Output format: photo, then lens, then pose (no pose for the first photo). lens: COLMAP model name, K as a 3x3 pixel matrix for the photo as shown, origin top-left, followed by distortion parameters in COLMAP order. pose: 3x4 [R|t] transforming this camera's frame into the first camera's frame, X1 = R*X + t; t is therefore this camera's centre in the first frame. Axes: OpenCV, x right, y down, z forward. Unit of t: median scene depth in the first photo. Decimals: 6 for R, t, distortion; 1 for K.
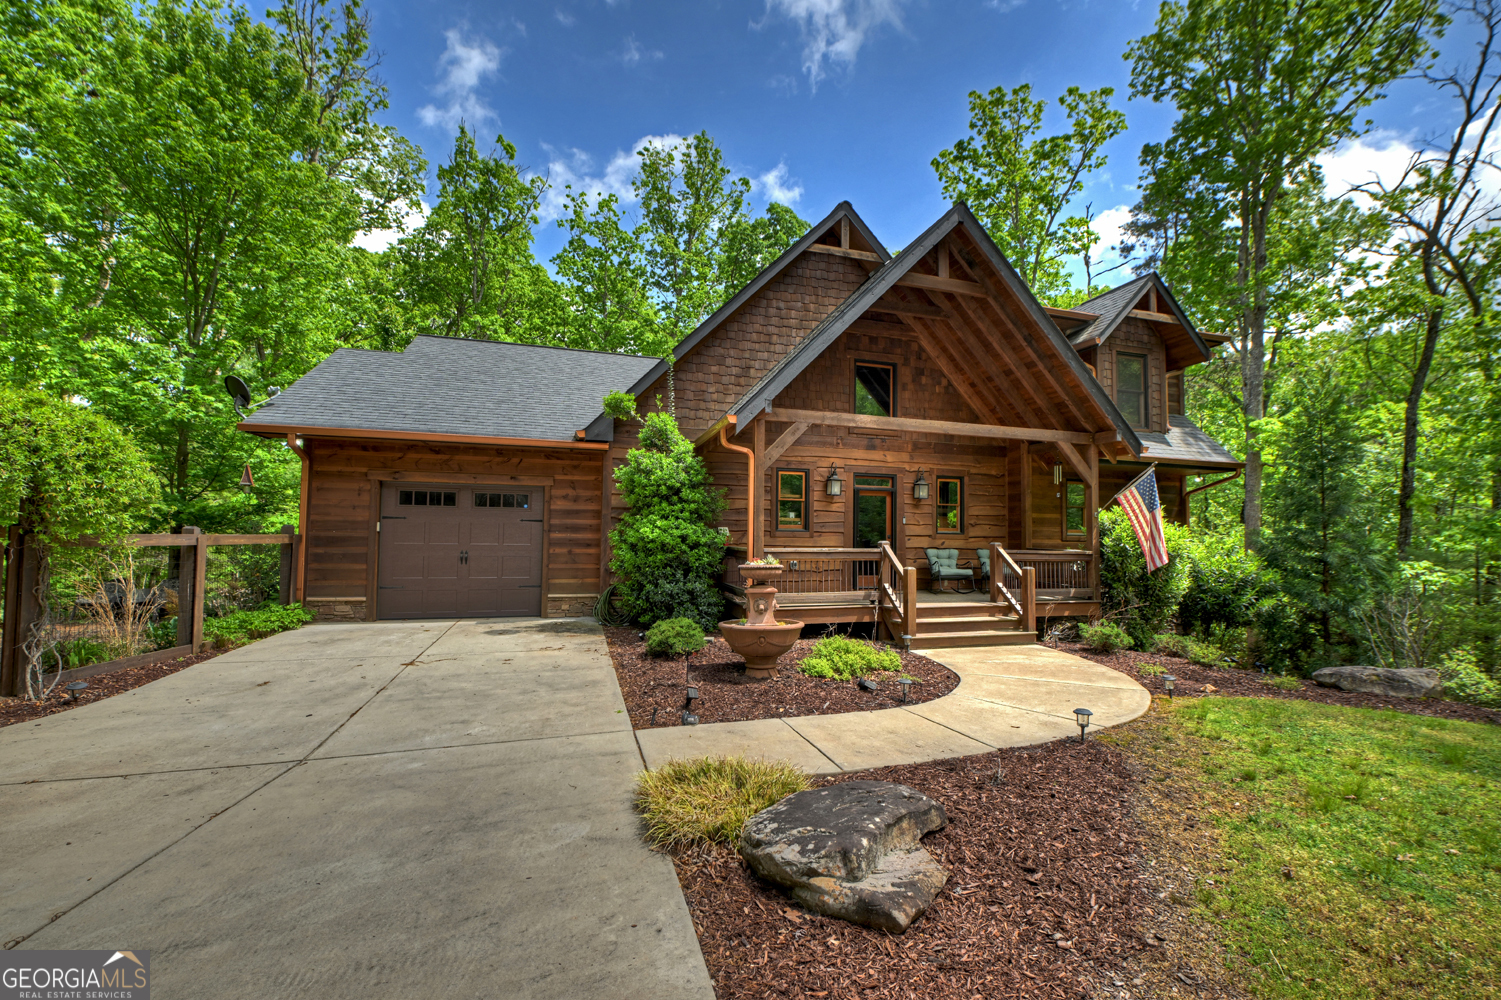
lens RADIAL K [[603.2, 0, 756.0], [0, 603.2, 508.4], [0, 0, 1]] dist [-0.011940, -0.003890]
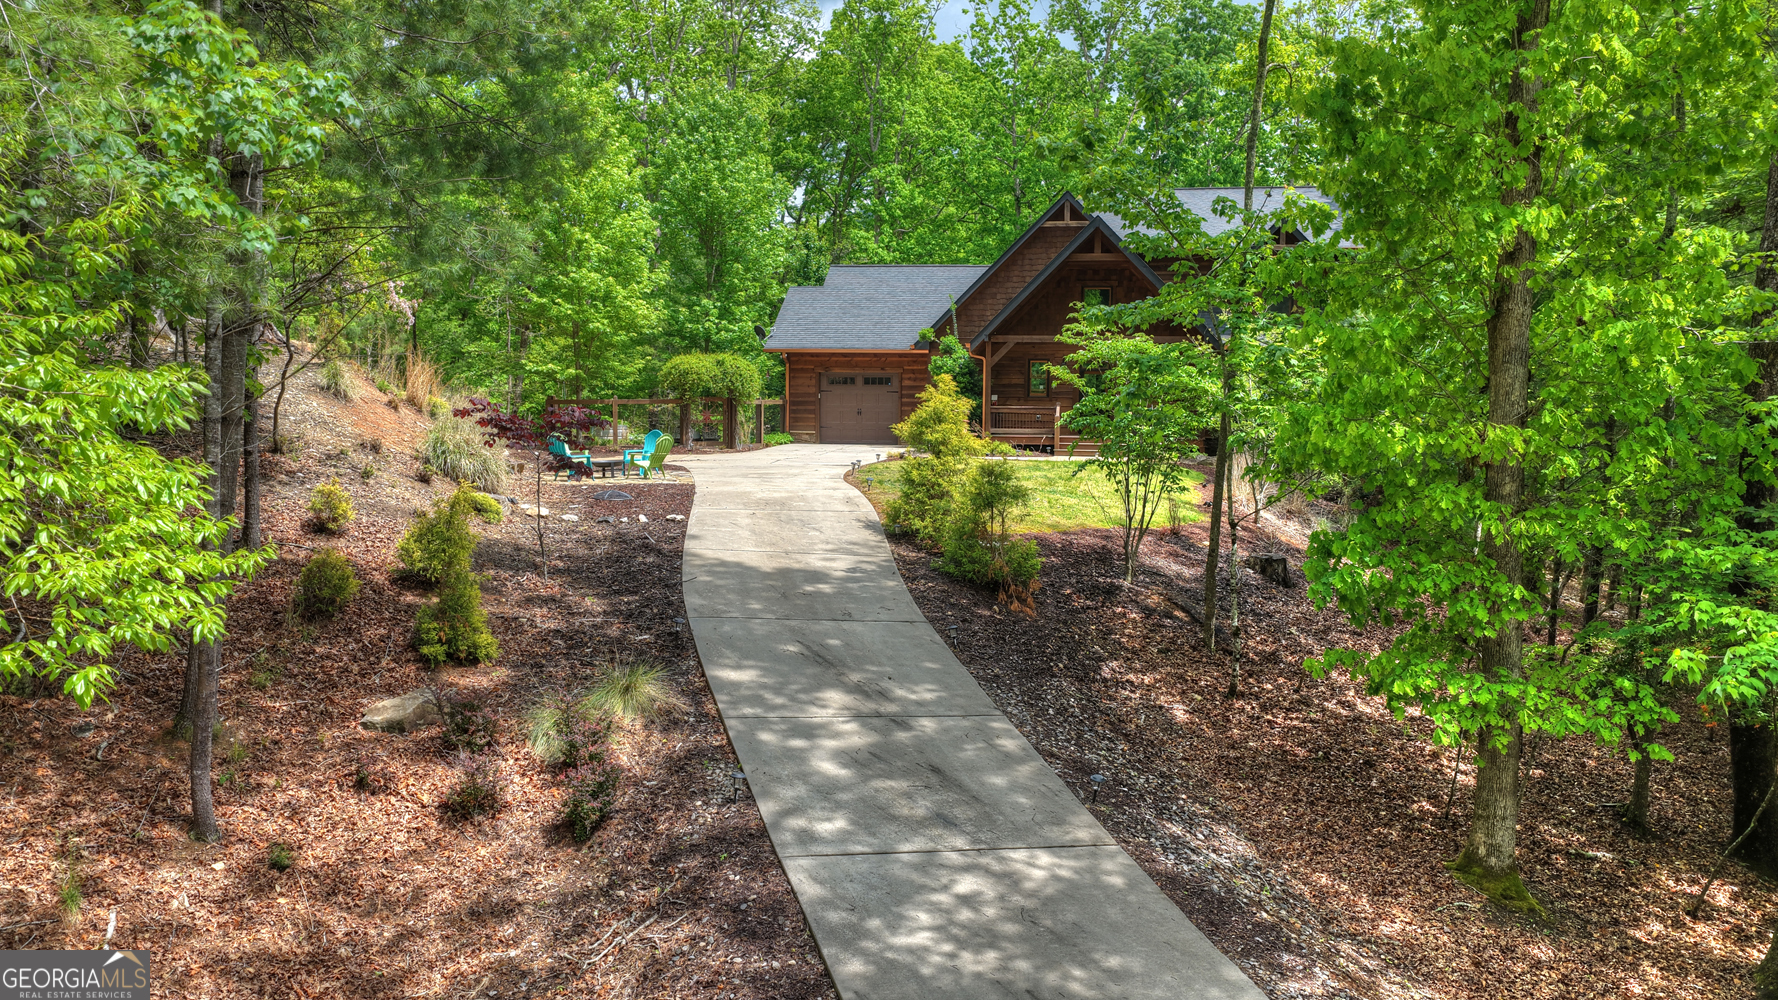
lens RADIAL K [[1480.0, 0, 895.1], [0, 1480.0, 498.5], [0, 0, 1]] dist [0.049515, -0.165718]
pose [[0.903254, 0.024986, -0.428379, 1.804421], [0.022213, 0.994242, 0.104829, -0.148181], [0.428532, -0.104203, 0.897498, -3.528482]]
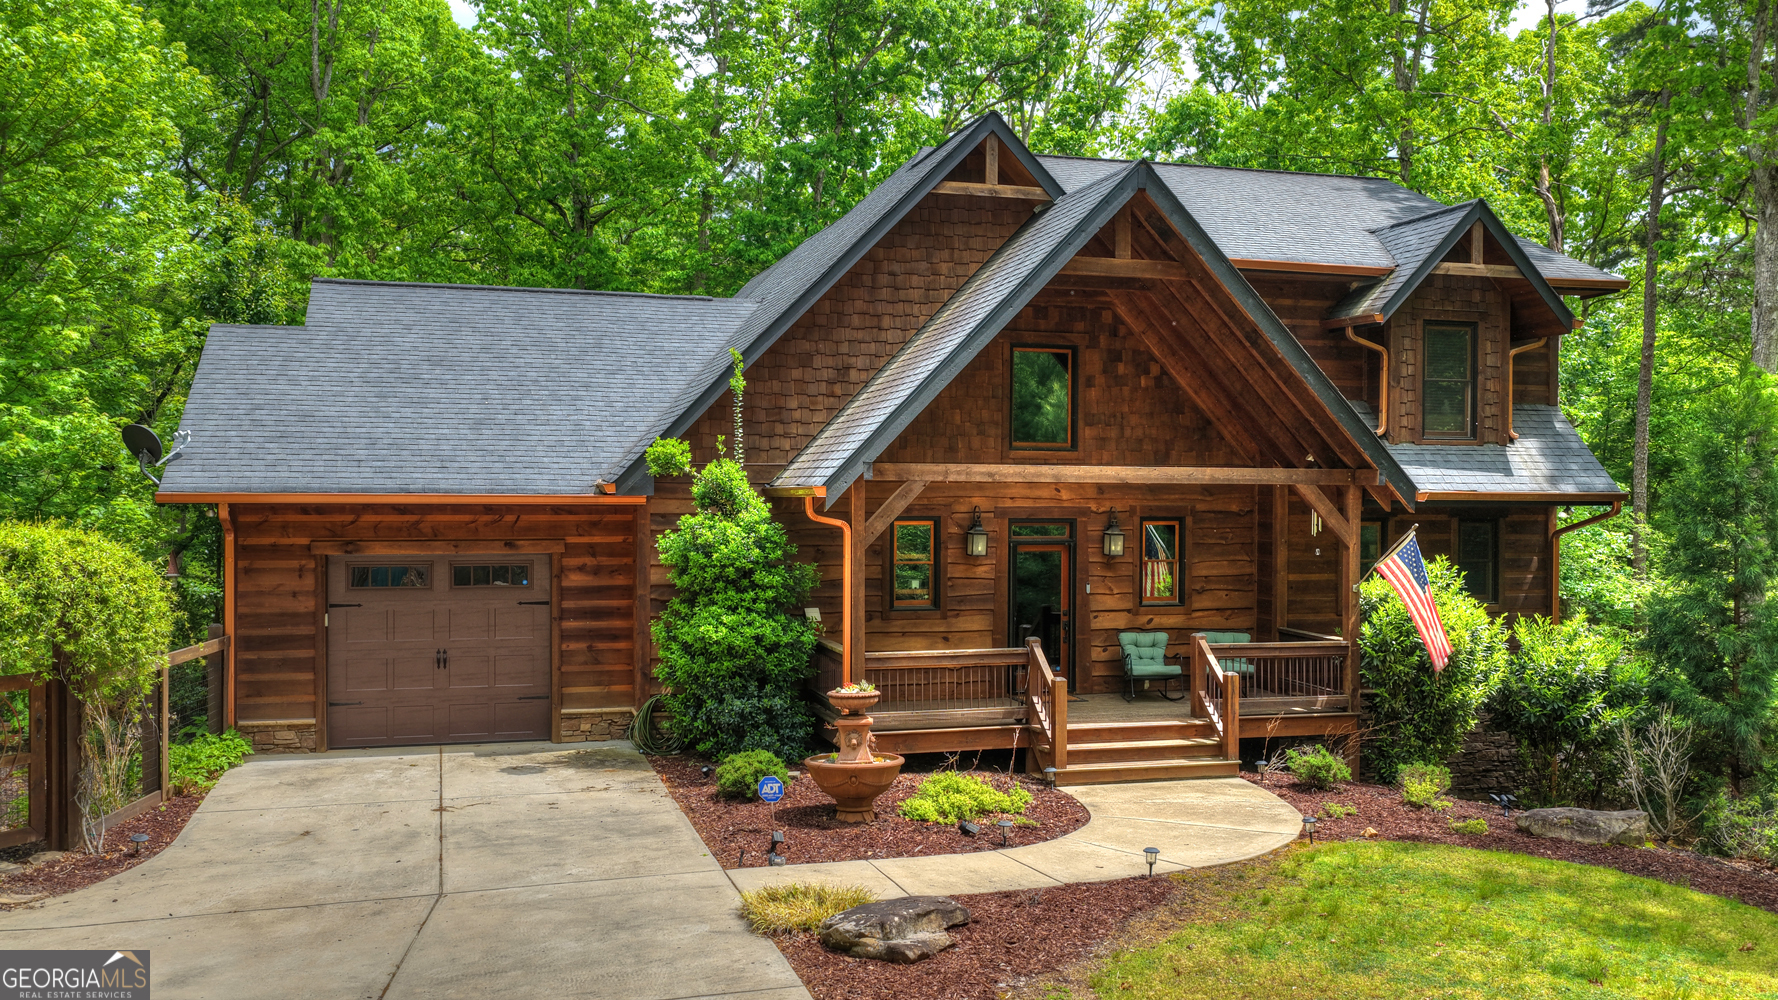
lens RADIAL K [[1480.0, 0, 895.1], [0, 1480.0, 498.5], [0, 0, 1]] dist [0.049515, -0.165718]
pose [[0.999961, -0.007436, -0.004669, 0.057820], [0.007653, 0.998797, 0.048432, -0.206781], [0.004303, -0.048466, 0.998816, -0.799650]]
